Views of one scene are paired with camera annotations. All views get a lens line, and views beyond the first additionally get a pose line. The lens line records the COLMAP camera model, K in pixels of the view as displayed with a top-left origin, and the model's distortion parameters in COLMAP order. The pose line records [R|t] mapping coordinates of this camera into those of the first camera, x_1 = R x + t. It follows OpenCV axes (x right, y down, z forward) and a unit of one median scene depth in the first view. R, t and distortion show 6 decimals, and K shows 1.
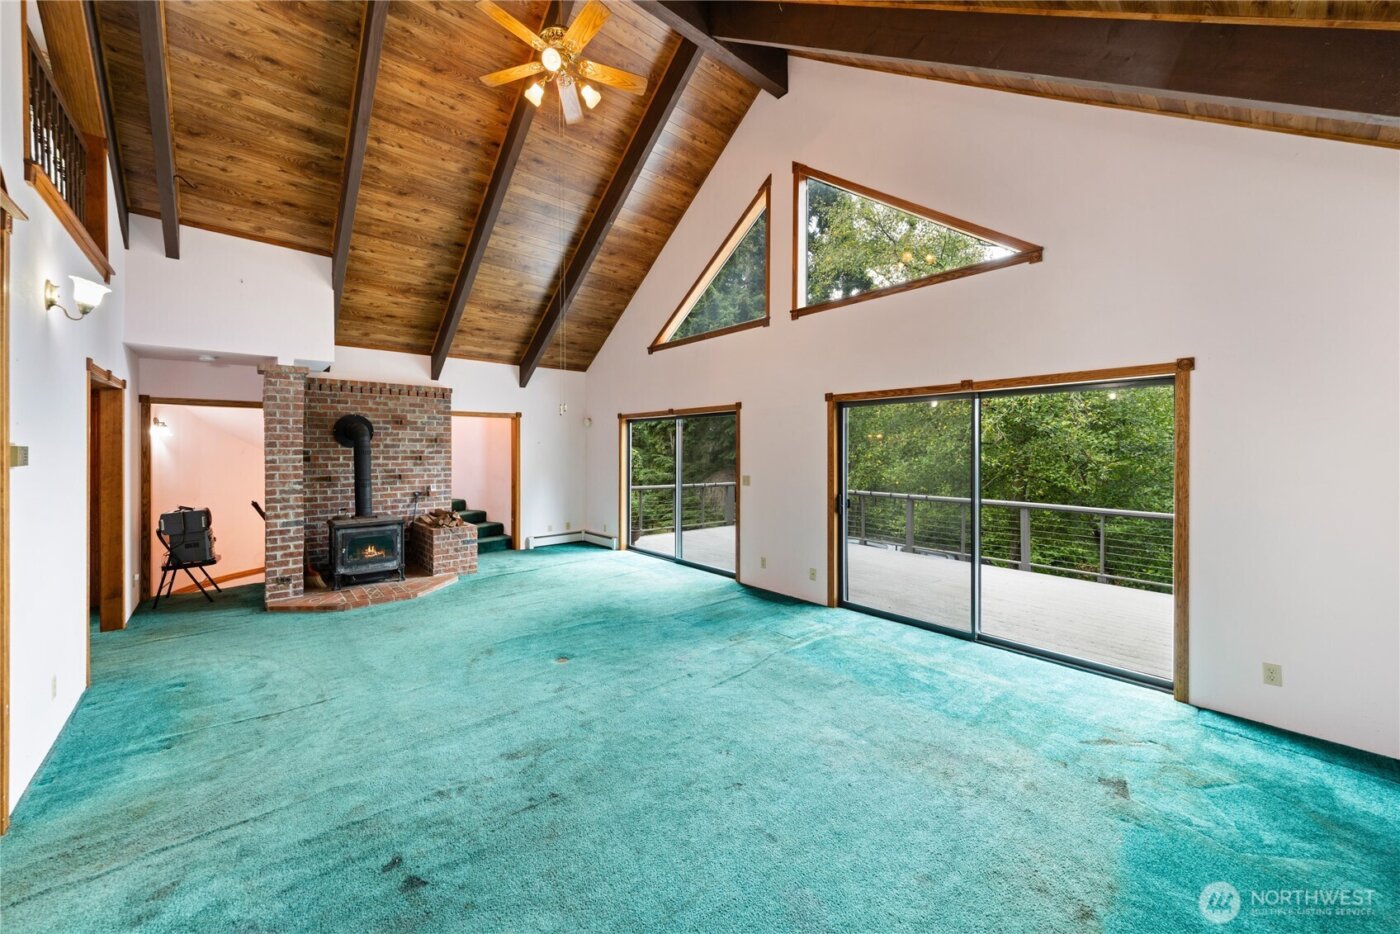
lens RADIAL K [[512.4, 0, 700.0], [0, 512.4, 448.9], [0, 0, 1]] dist [0.011552, -0.001349]
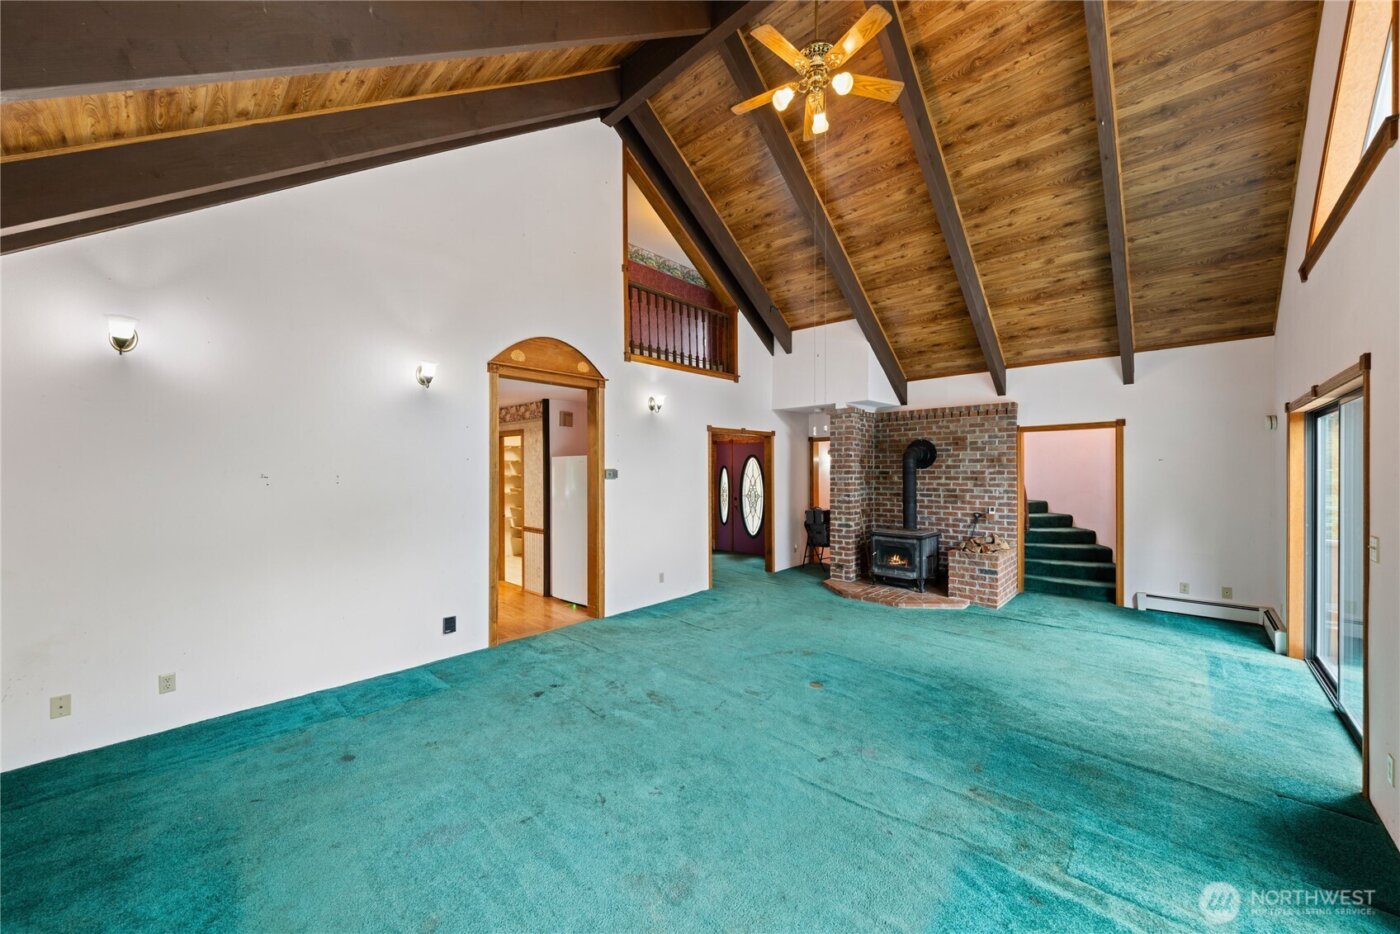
lens RADIAL K [[512.4, 0, 694.7], [0, 512.4, 470.4], [0, 0, 1]] dist [0.011552, -0.001349]
pose [[0.088183, 0.002316, -0.996102, 0.438255], [0.004179, 0.999988, 0.002695, -0.003388], [0.996095, -0.004401, 0.088173, 0.431227]]
